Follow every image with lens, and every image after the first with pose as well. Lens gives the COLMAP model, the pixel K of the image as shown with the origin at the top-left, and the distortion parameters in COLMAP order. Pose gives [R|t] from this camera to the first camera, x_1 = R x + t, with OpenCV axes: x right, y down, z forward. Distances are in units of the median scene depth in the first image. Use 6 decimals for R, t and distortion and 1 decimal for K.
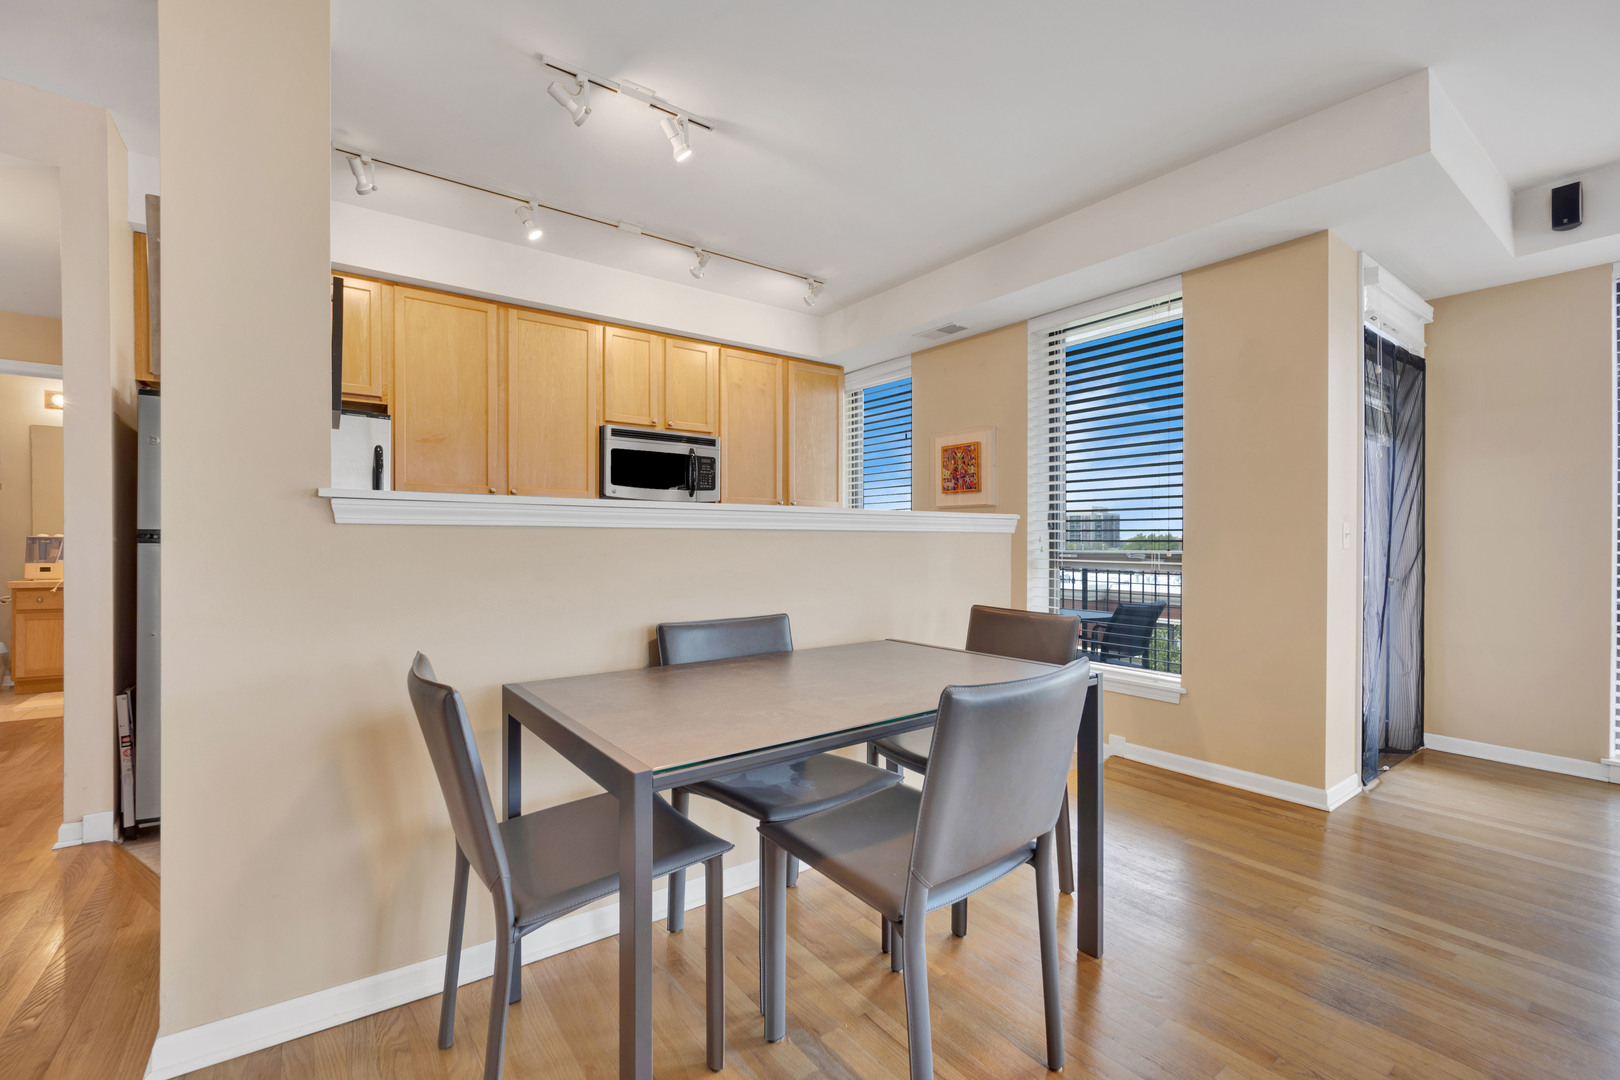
lens RADIAL K [[686.4, 0, 803.0], [0, 686.4, 540.2], [0, 0, 1]] dist [-0.028821, 0.000071]
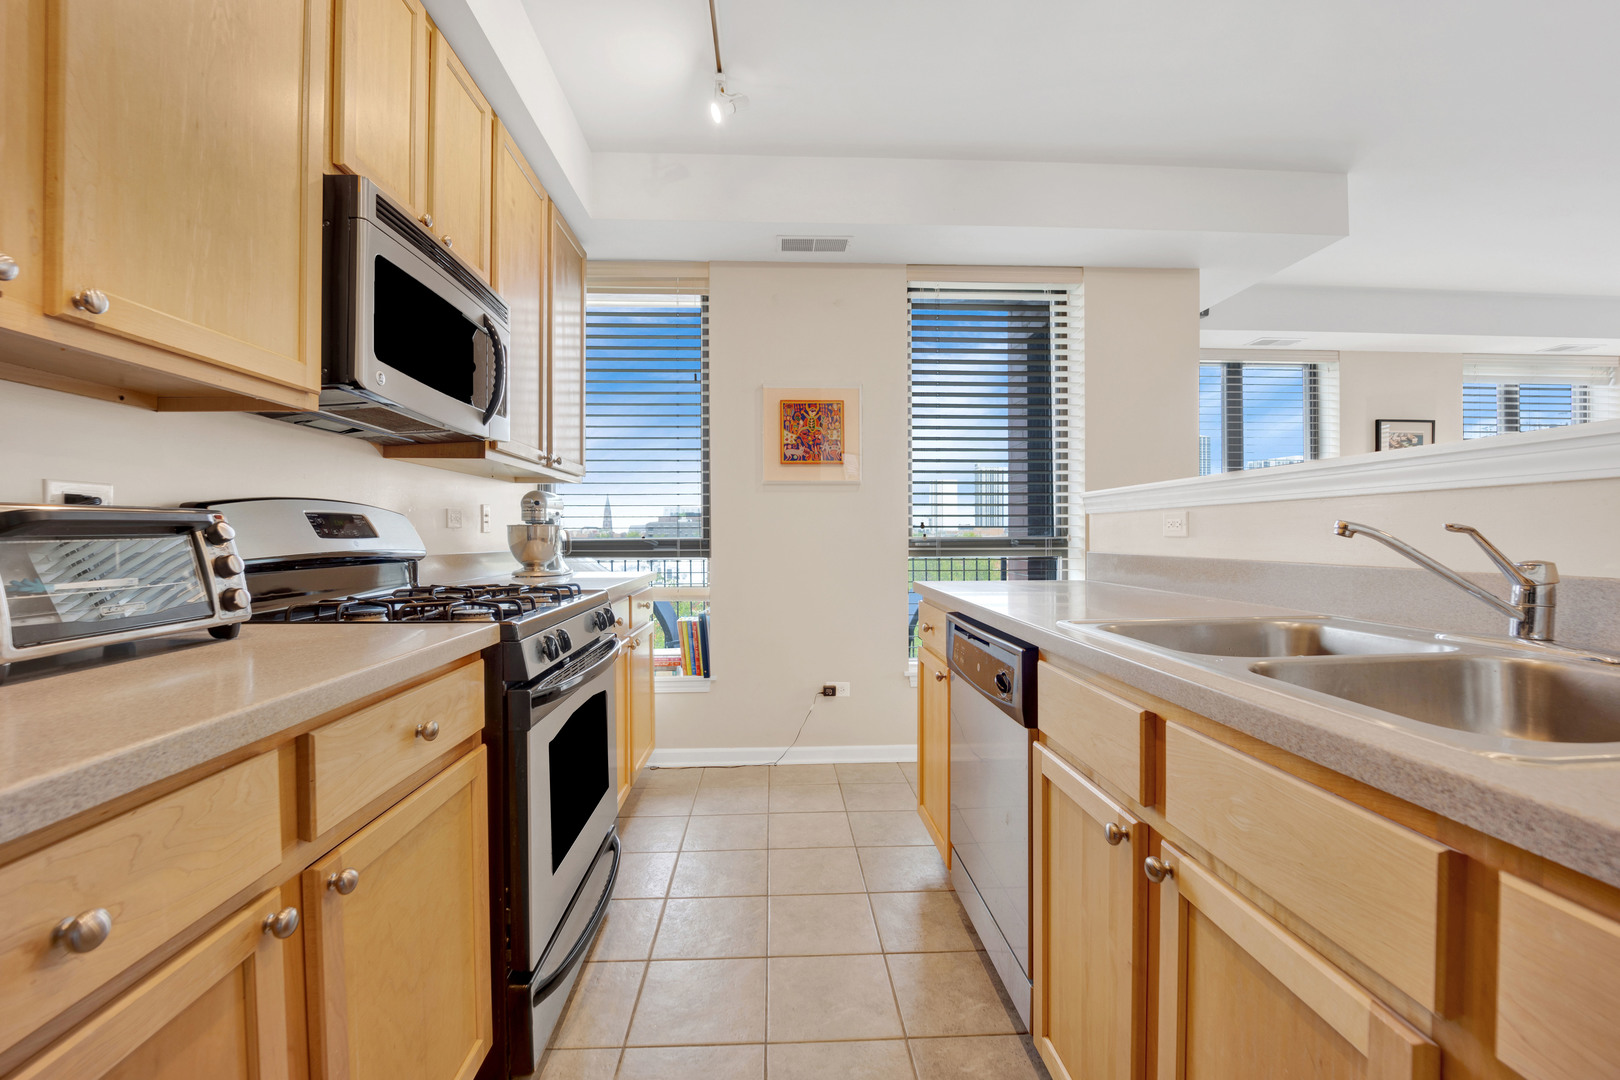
lens RADIAL K [[686.4, 0, 803.0], [0, 686.4, 540.2], [0, 0, 1]] dist [-0.028821, 0.000071]
pose [[0.553787, -0.015849, 0.832507, -0.407137], [0.006217, 0.999870, 0.014900, 0.003253], [-0.832635, -0.003076, 0.553814, 0.583645]]
